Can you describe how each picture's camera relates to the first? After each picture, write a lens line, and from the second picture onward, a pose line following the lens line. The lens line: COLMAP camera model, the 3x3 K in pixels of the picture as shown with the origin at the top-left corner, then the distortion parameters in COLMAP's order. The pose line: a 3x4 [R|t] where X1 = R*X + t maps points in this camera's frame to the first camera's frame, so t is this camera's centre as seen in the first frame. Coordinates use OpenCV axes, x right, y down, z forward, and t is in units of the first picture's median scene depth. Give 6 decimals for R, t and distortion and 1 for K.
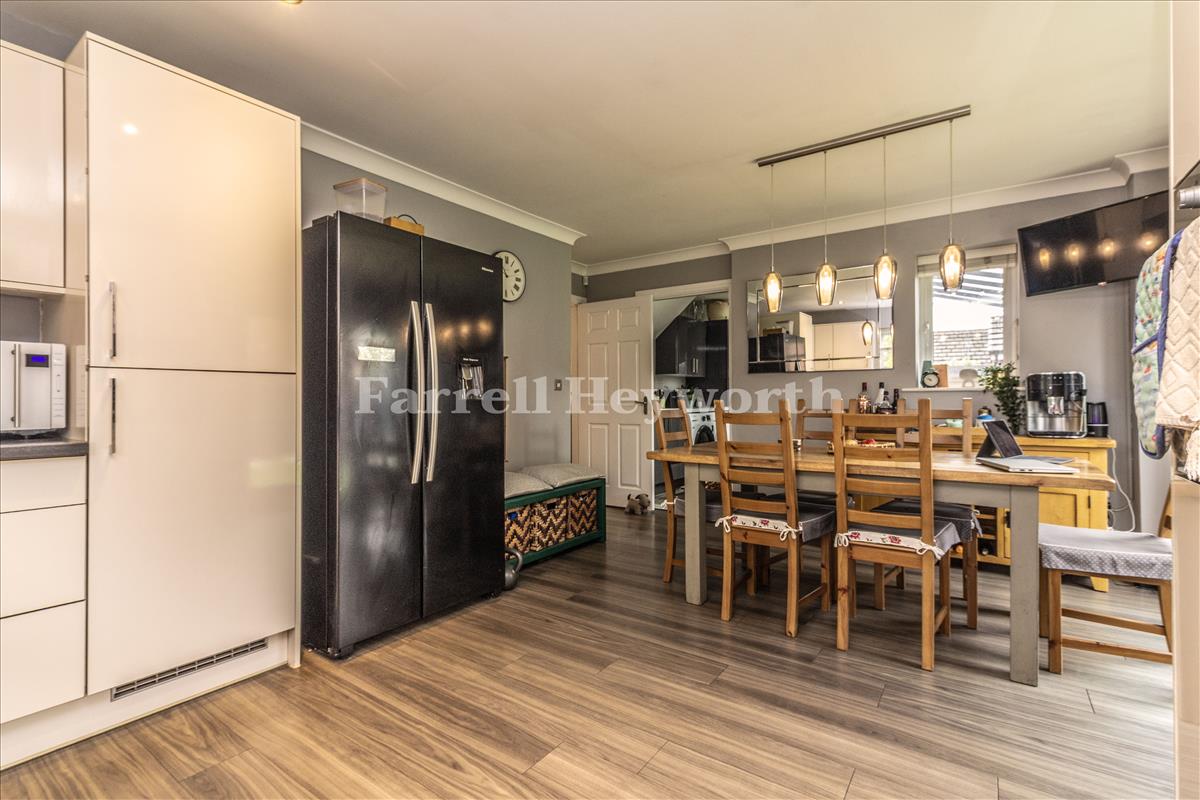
lens RADIAL K [[550.5, 0, 597.5], [0, 550.5, 398.9], [0, 0, 1]] dist [0.001889, -0.000265]
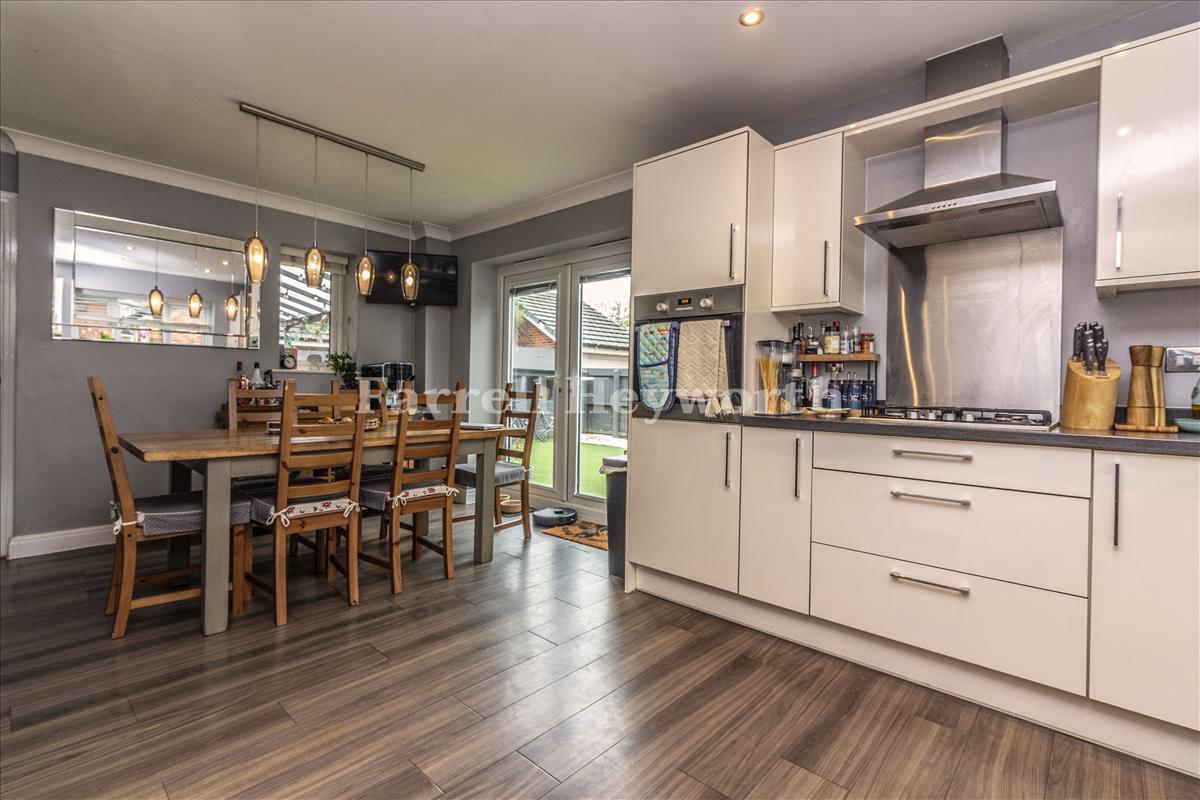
lens RADIAL K [[550.5, 0, 596.5], [0, 550.5, 392.8], [0, 0, 1]] dist [0.001889, -0.000265]
pose [[0.128001, -0.008678, 0.991736, -0.629843], [-0.017892, 0.999779, 0.011057, 0.004034], [-0.991613, -0.019160, 0.127817, 0.408670]]
